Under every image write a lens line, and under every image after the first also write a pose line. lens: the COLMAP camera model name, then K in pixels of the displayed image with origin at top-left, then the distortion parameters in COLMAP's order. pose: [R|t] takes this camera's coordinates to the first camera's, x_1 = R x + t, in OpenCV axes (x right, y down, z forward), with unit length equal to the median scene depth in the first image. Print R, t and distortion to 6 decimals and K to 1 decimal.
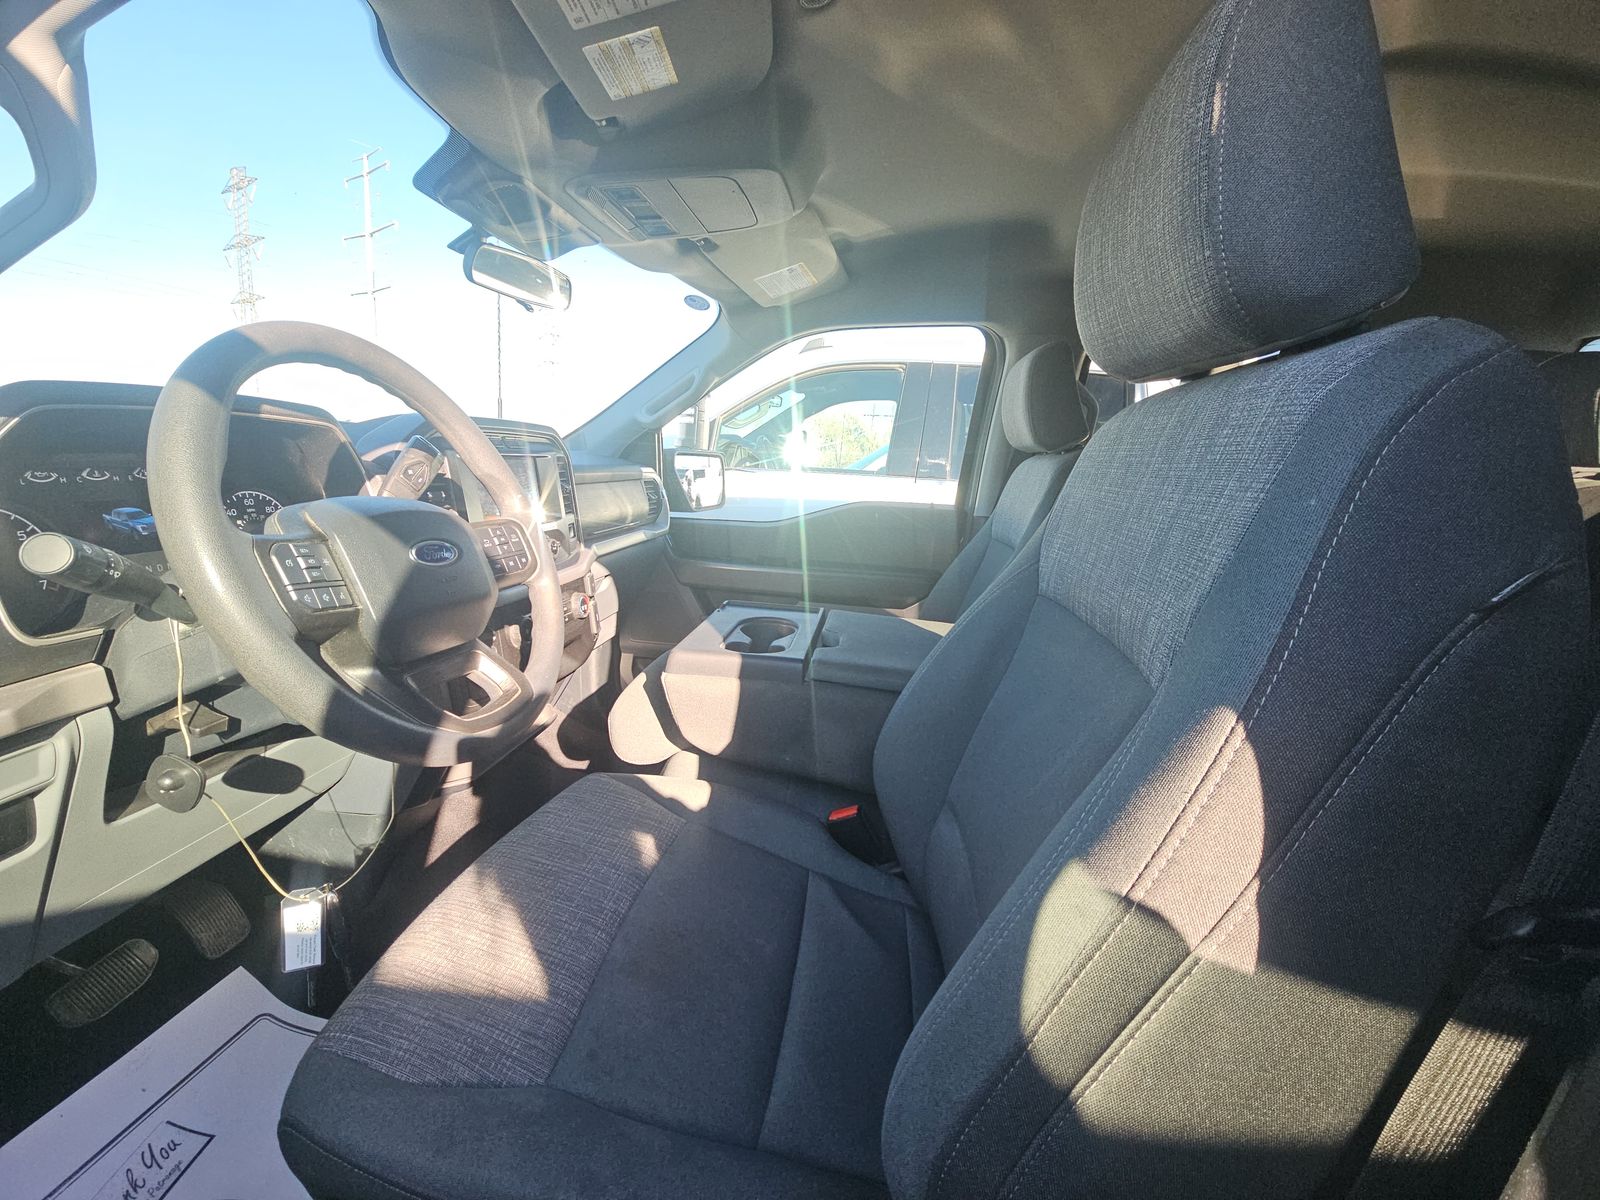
lens RADIAL K [[653.0, 0, 791.9], [0, 653.0, 614.5], [0, 0, 1]] dist [0.013604, -0.008804]
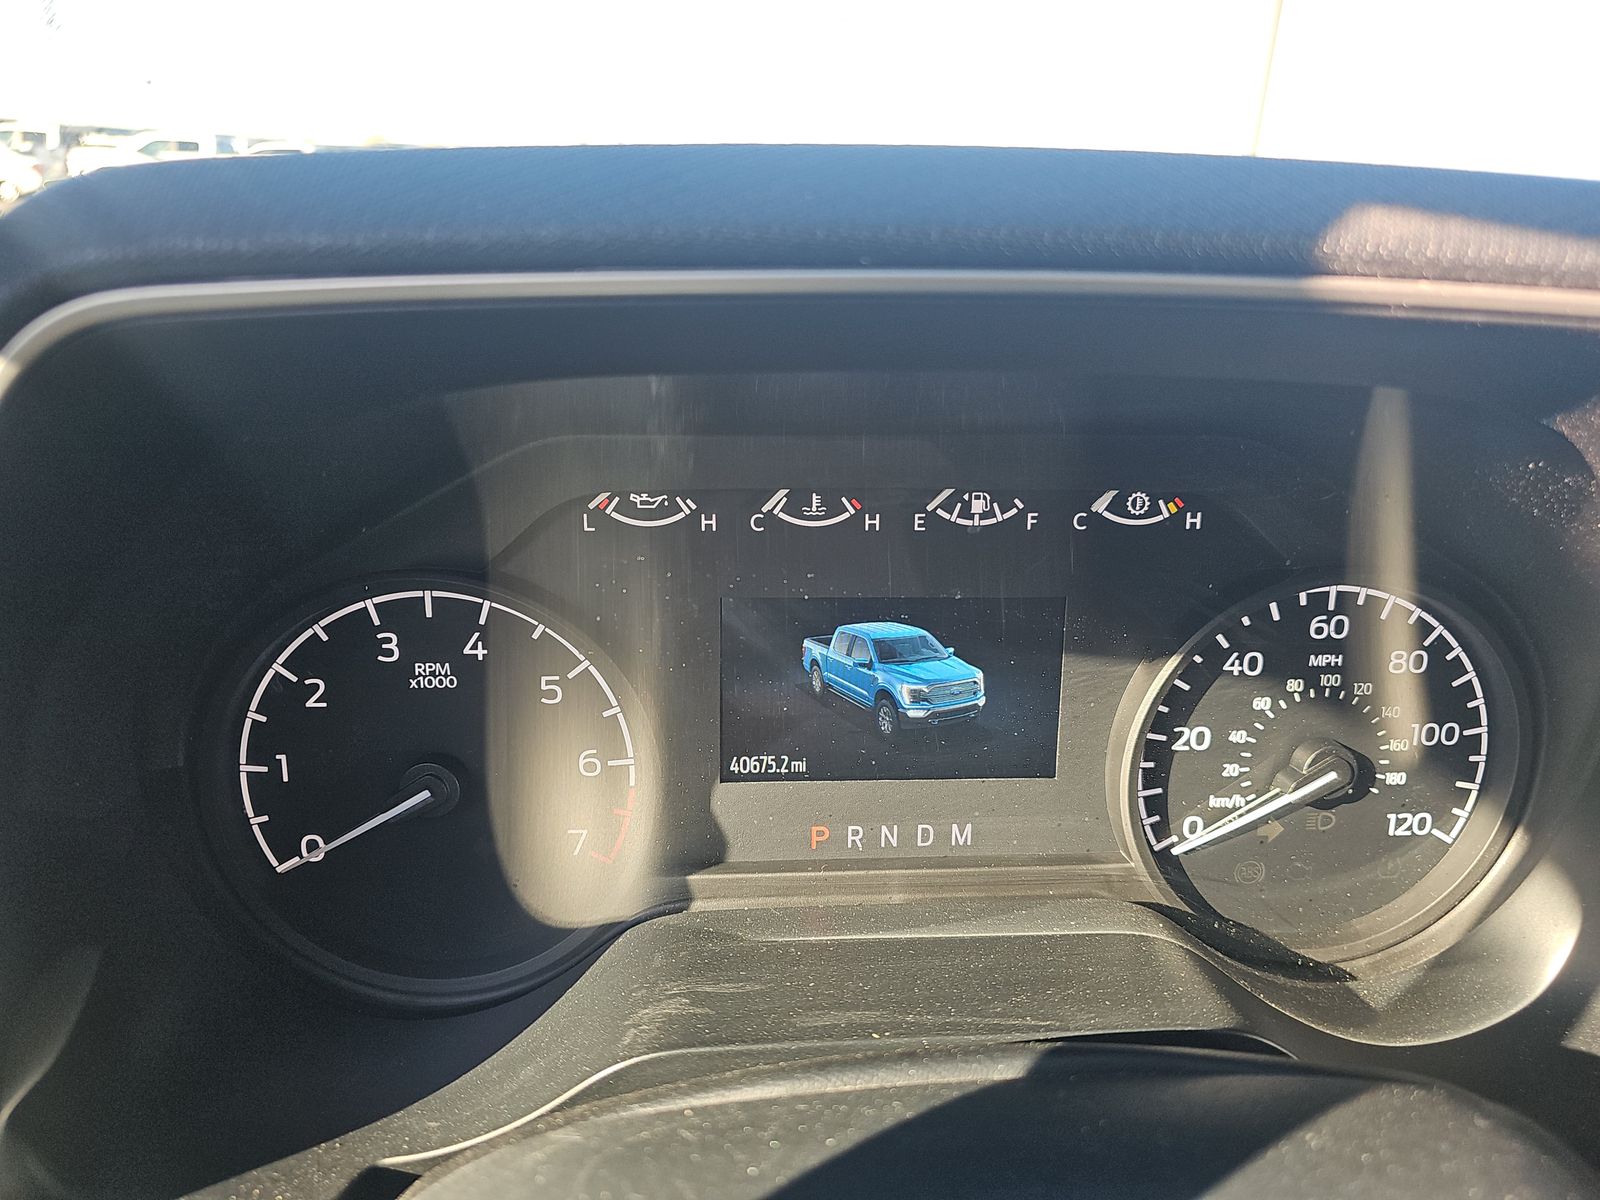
lens RADIAL K [[1072.6, 0, 808.9], [0, 1072.6, 596.7], [0, 0, 1]] dist [0.051388, -0.099366]
pose [[0.204811, 0.272605, -0.940074, -0.322880], [-0.231530, 0.946670, 0.224075, -0.146705], [0.951024, 0.171762, 0.257005, 0.463706]]
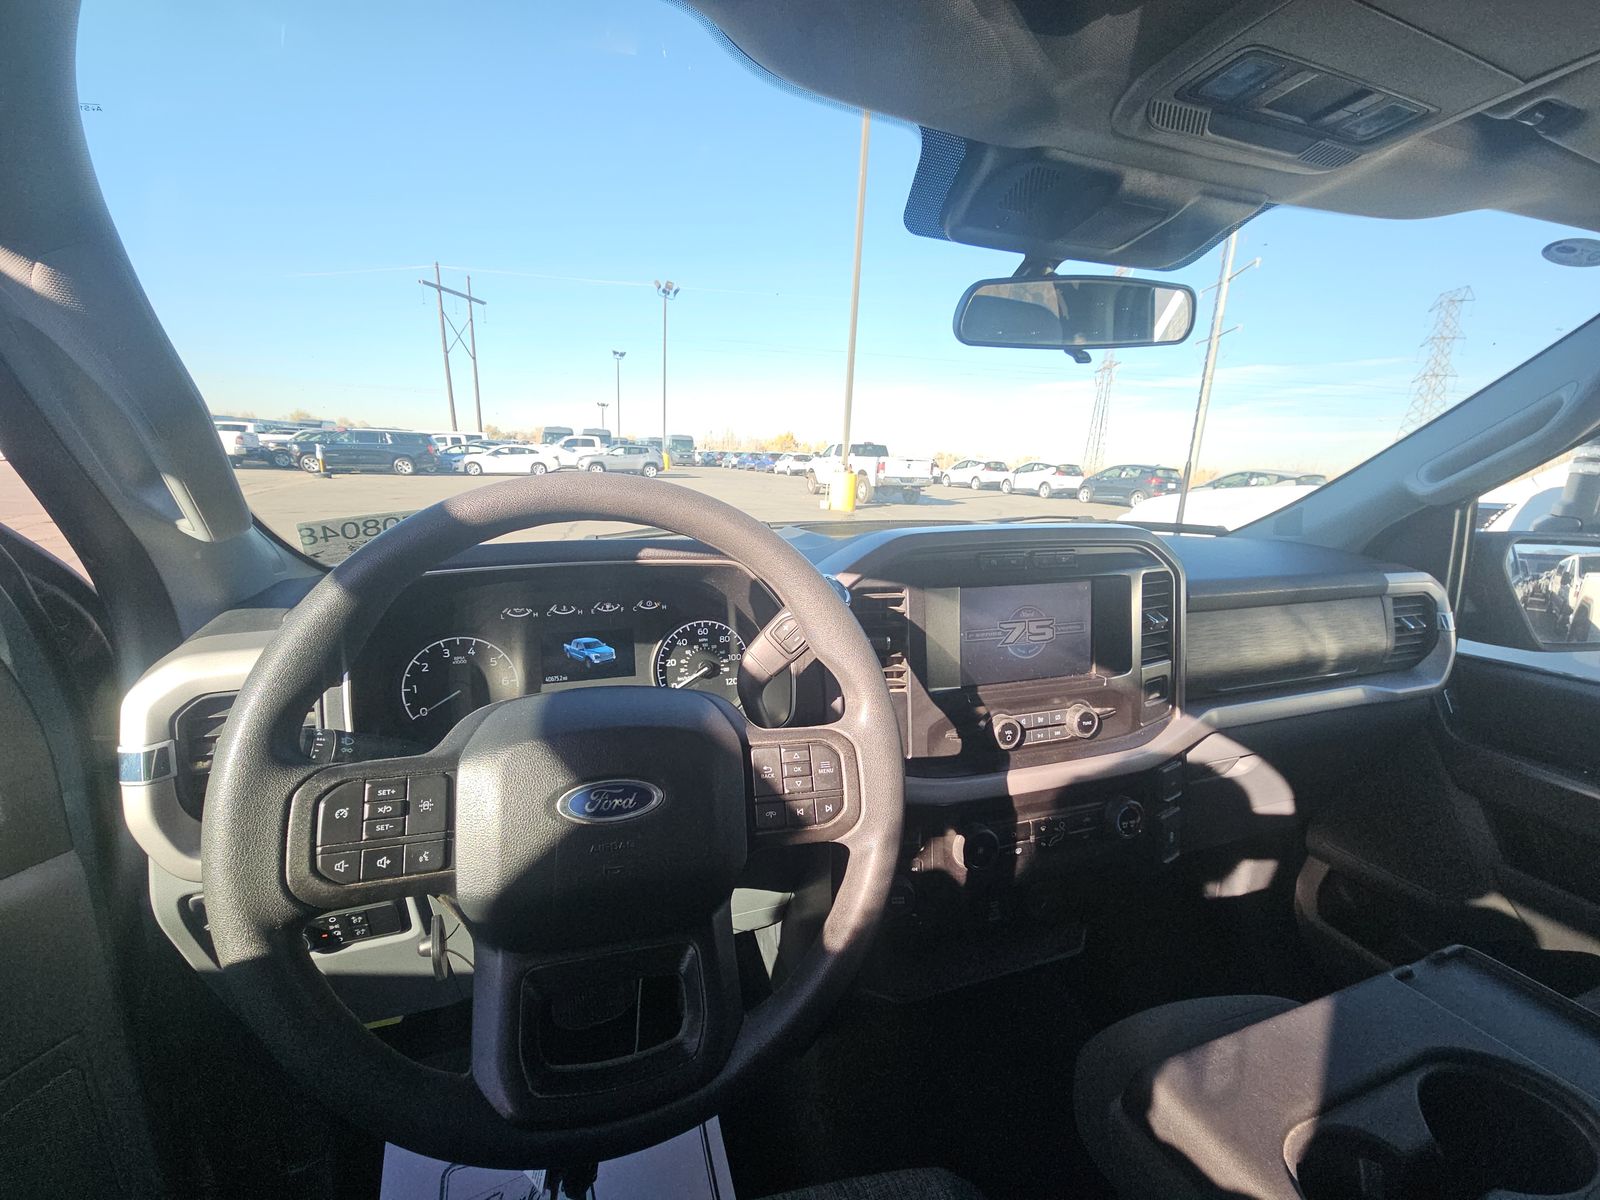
lens RADIAL K [[646.1, 0, 790.0], [0, 646.1, 609.5], [0, 0, 1]] dist [0.014923, -0.016270]
pose [[0.454031, 0.138608, -0.880139, 0.040026], [-0.191734, 0.979882, 0.055407, -0.181691], [0.870112, 0.143596, 0.471472, 0.427330]]
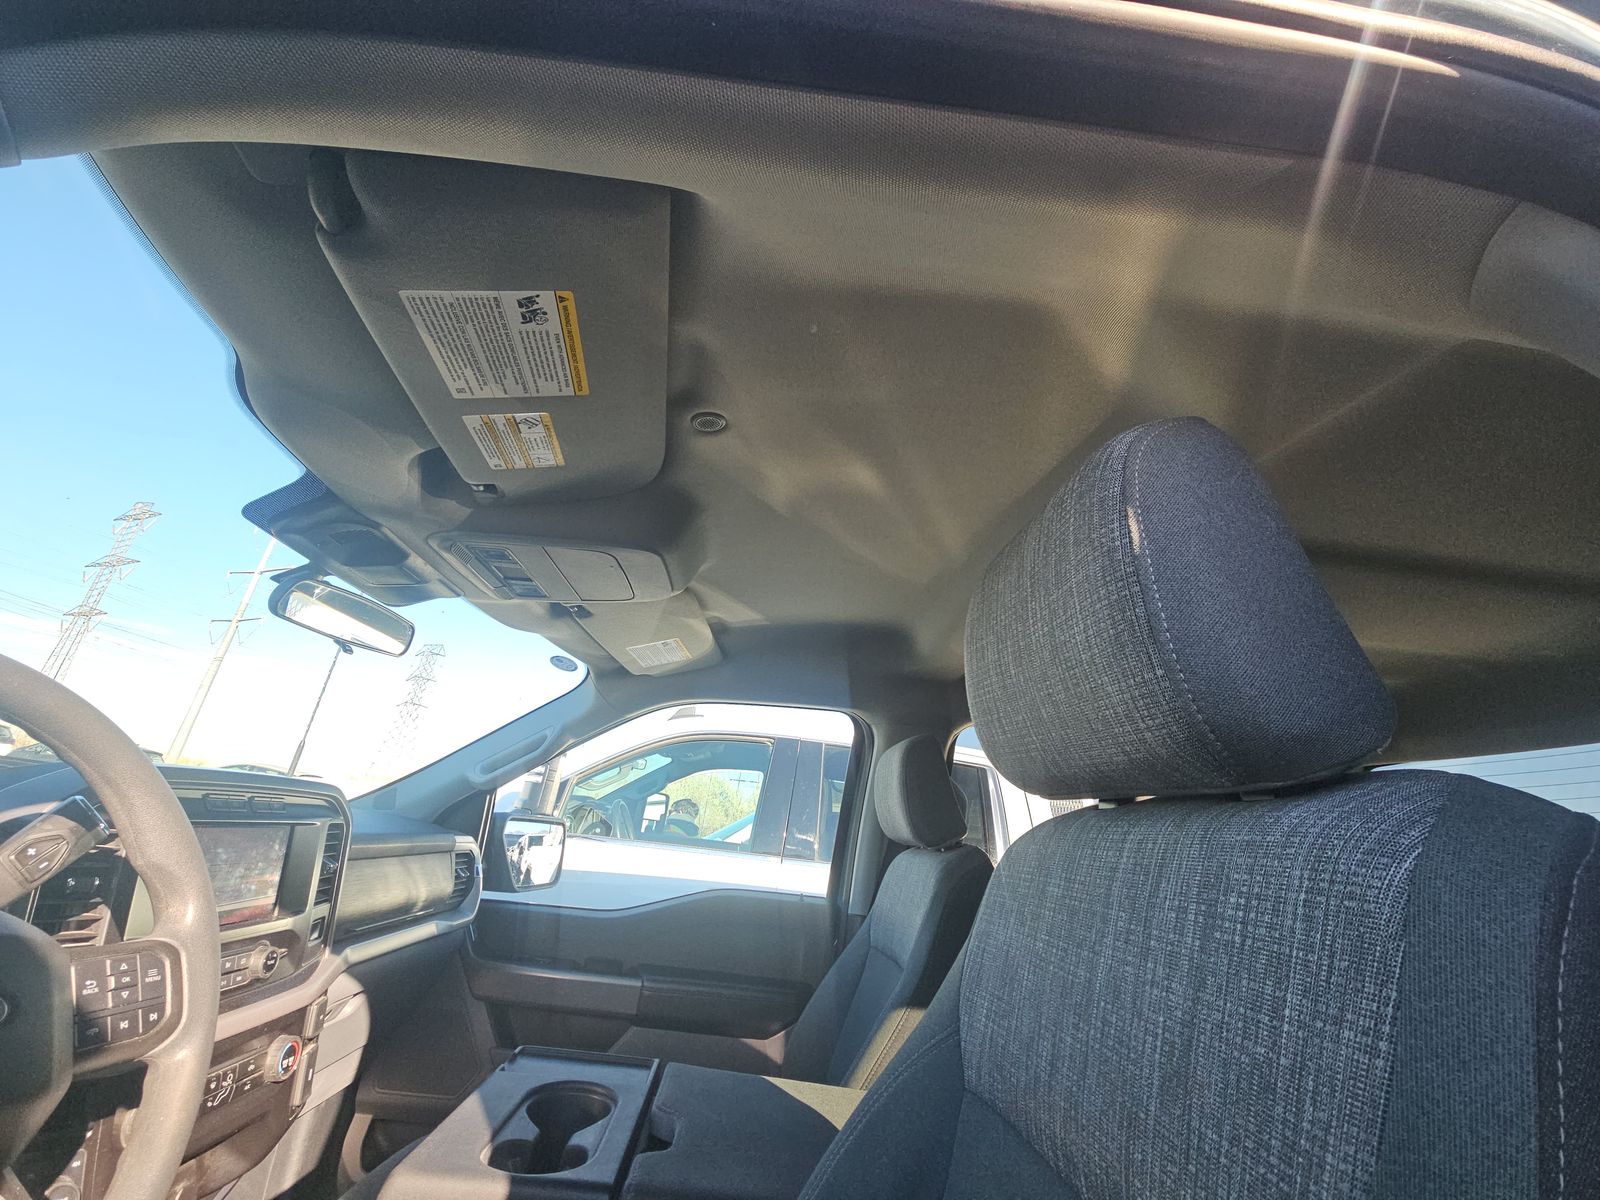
lens RADIAL K [[653.0, 0, 791.9], [0, 653.0, 614.5], [0, 0, 1]] dist [0.013604, -0.008804]
pose [[0.978462, 0.114285, 0.171906, 0.011774], [-0.009195, 0.856066, -0.516784, -0.059971], [-0.206224, 0.504073, 0.838679, 0.120357]]
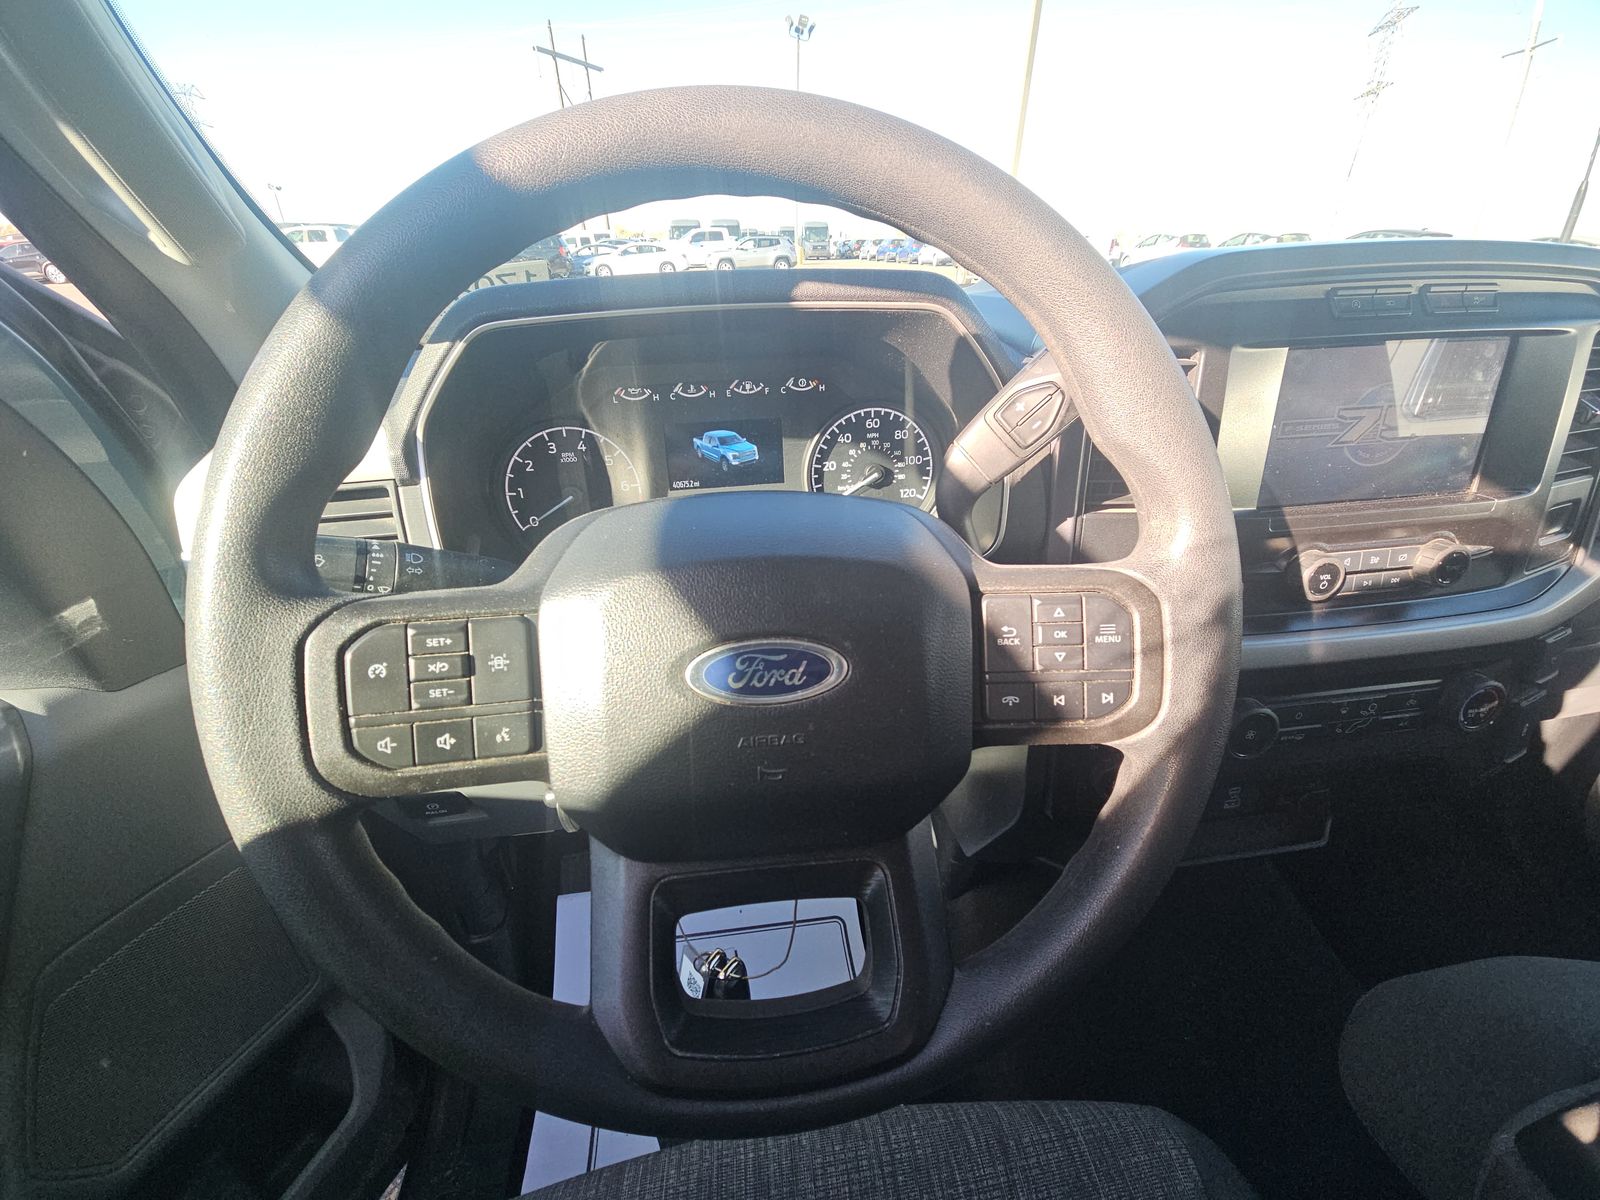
lens RADIAL K [[646.1, 0, 790.0], [0, 646.1, 609.5], [0, 0, 1]] dist [0.014923, -0.016270]
pose [[0.269362, 0.396555, -0.877604, -0.103284], [-0.176998, 0.916148, 0.359646, -0.144397], [0.946634, 0.058459, 0.316964, 0.457705]]
